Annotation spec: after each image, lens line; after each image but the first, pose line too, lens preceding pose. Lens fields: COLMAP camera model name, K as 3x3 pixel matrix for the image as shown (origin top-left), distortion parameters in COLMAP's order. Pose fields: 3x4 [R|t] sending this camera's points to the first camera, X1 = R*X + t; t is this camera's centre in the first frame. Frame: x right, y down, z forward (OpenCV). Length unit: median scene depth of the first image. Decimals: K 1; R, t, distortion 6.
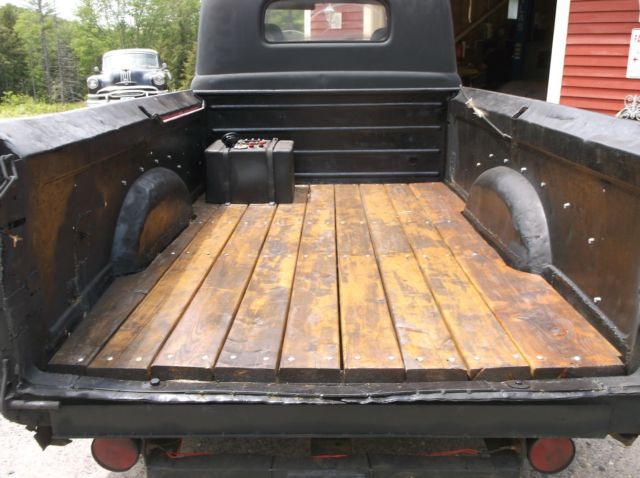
lens RADIAL K [[632.7, 0, 322.8], [0, 632.7, 221.2], [0, 0, 1]] dist [0.012455, -0.022054]
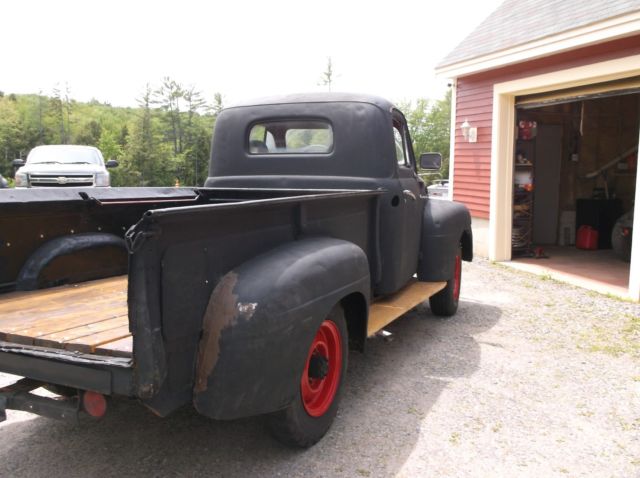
lens RADIAL K [[636.7, 0, 310.0], [0, 636.7, 187.4], [0, 0, 1]] dist [-0.002377, -0.023153]
pose [[0.900261, 0.018545, -0.434955, 0.366384], [-0.115278, 0.973585, -0.197088, 0.022008], [0.419811, 0.227571, 0.878618, -0.067552]]
